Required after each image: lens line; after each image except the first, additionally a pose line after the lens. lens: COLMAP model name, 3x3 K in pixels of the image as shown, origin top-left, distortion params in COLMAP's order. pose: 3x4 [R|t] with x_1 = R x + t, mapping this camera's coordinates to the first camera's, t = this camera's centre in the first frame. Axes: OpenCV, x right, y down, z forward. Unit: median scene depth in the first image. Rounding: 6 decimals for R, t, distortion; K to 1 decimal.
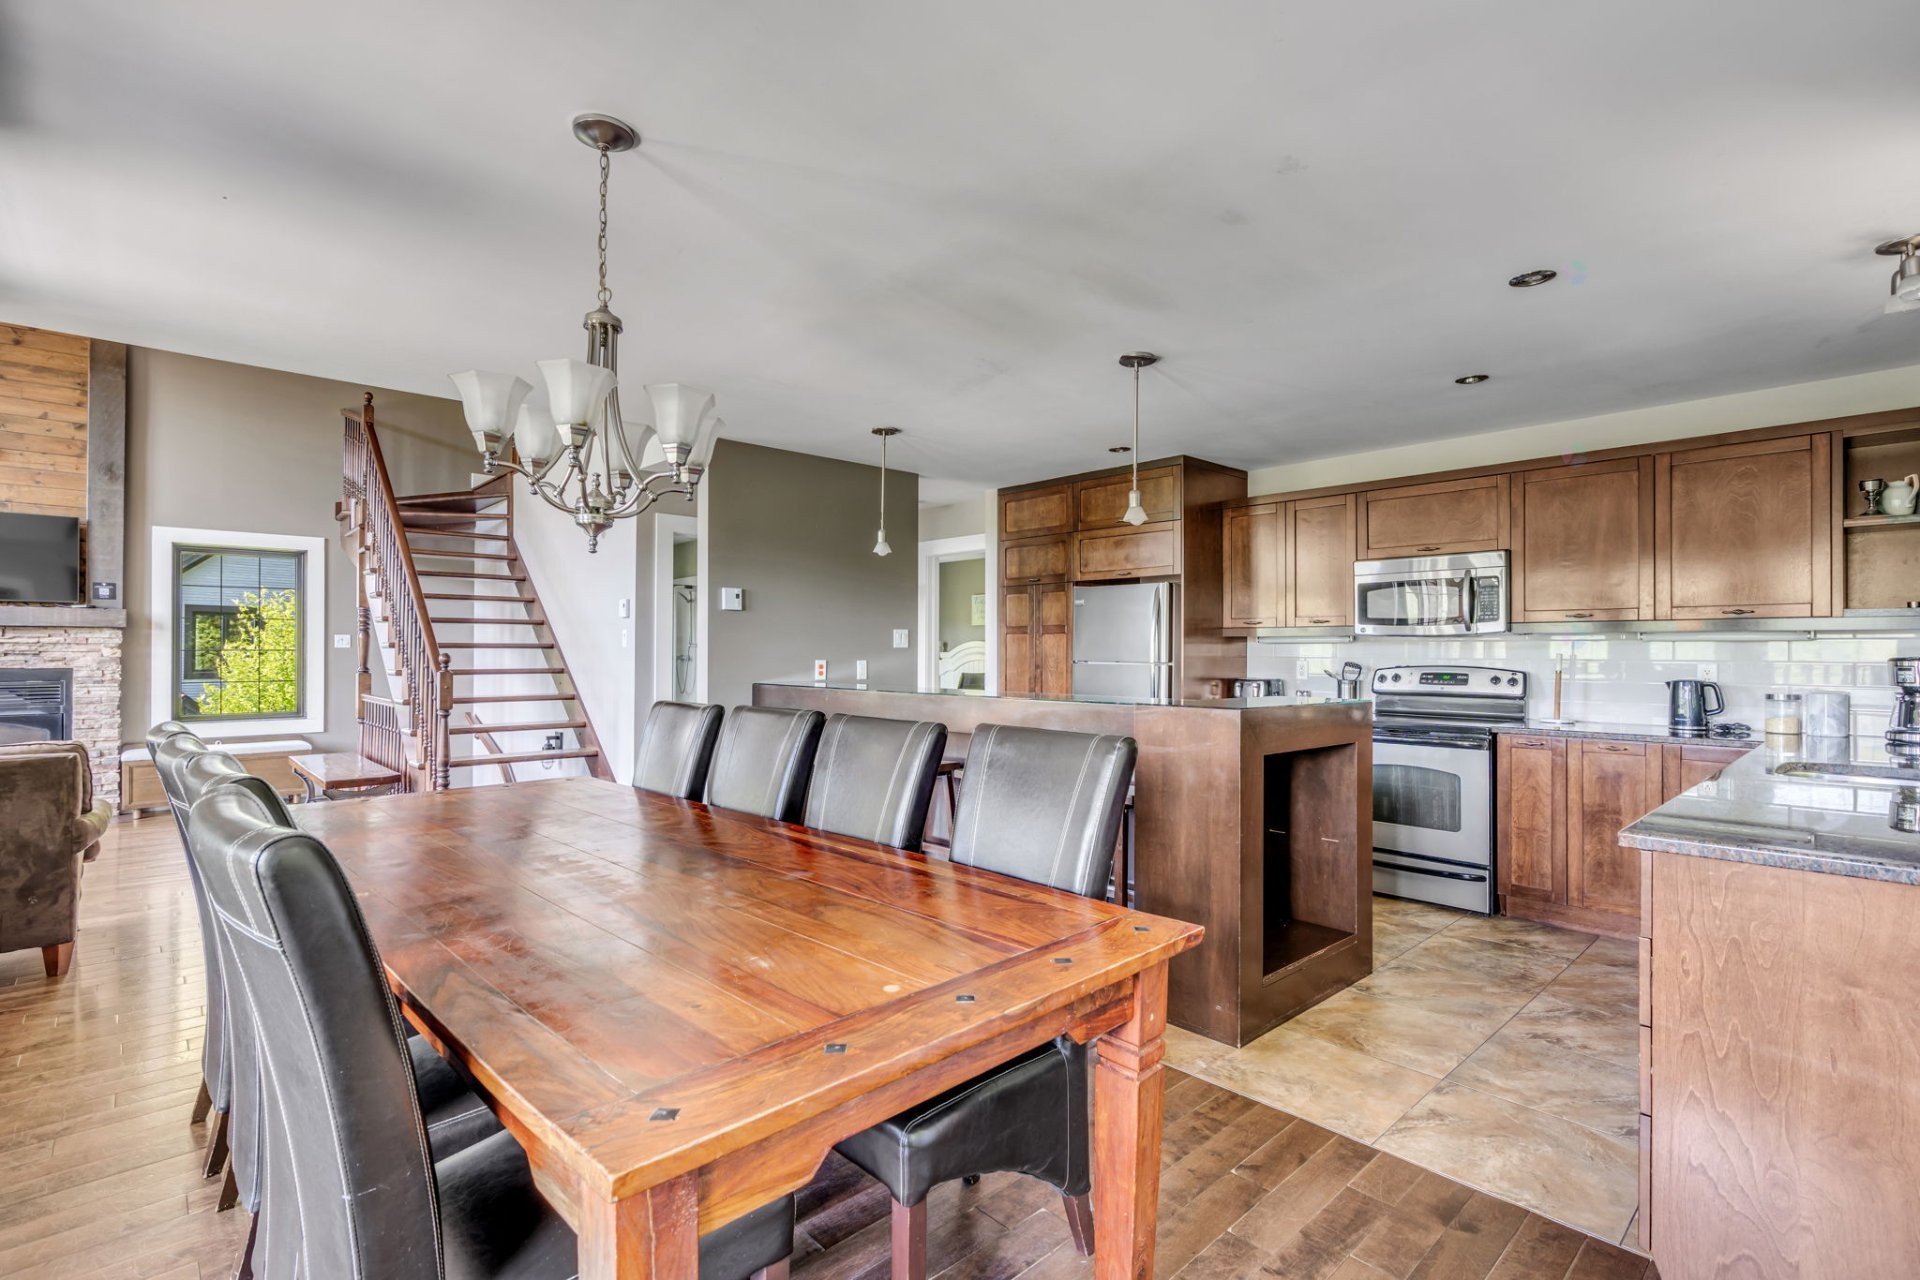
lens RADIAL K [[891.1, 0, 953.2], [0, 891.1, 642.0], [0, 0, 1]] dist [0.001708, -0.000074]
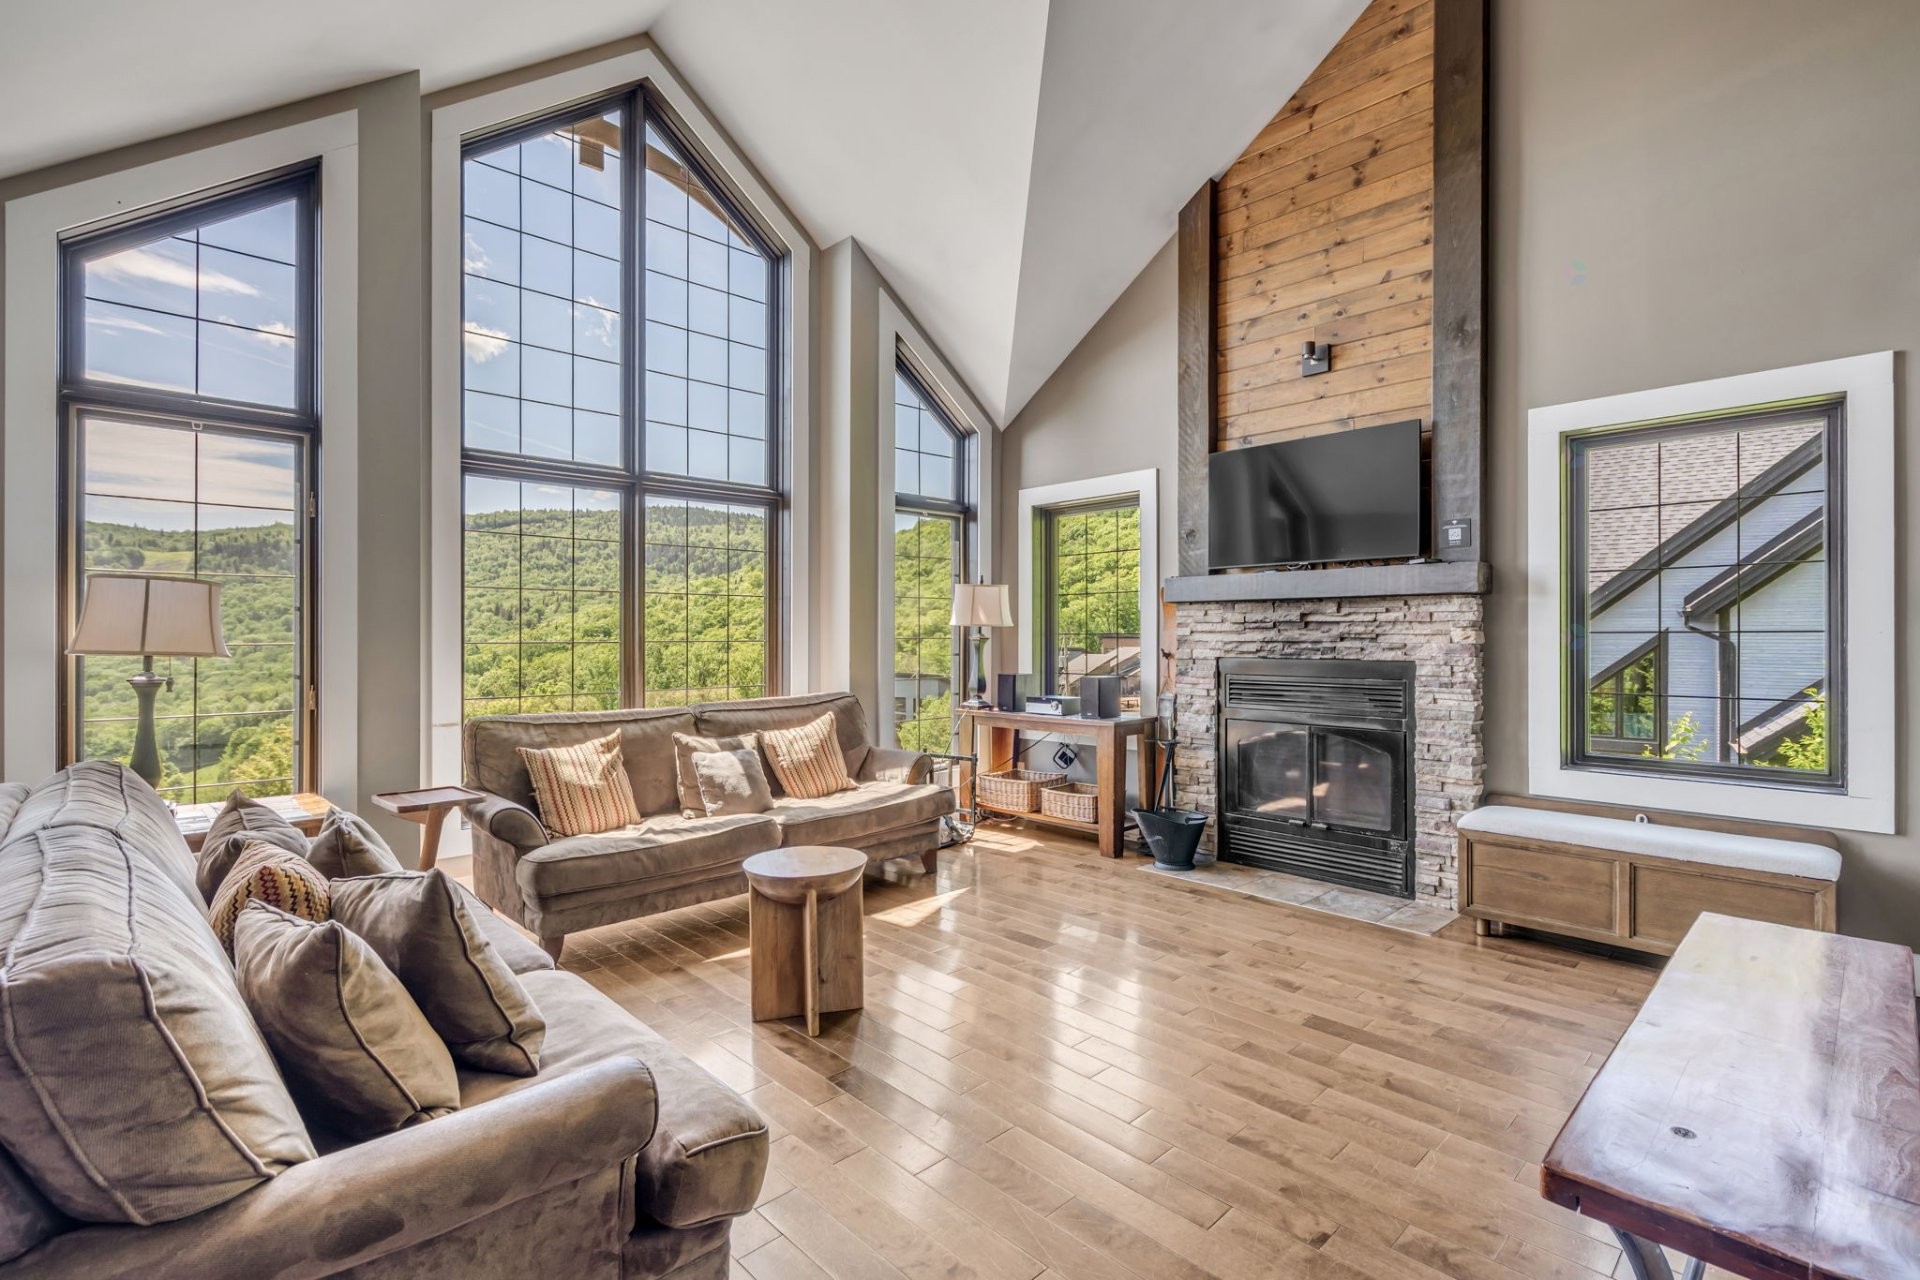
lens RADIAL K [[891.1, 0, 959.6], [0, 891.1, 634.4], [0, 0, 1]] dist [0.001708, -0.000074]
pose [[0.000764, -0.005096, -0.999987, -0.354182], [0.006441, 0.999966, -0.005090, 0.011542], [0.999979, -0.006437, 0.000797, 0.667608]]
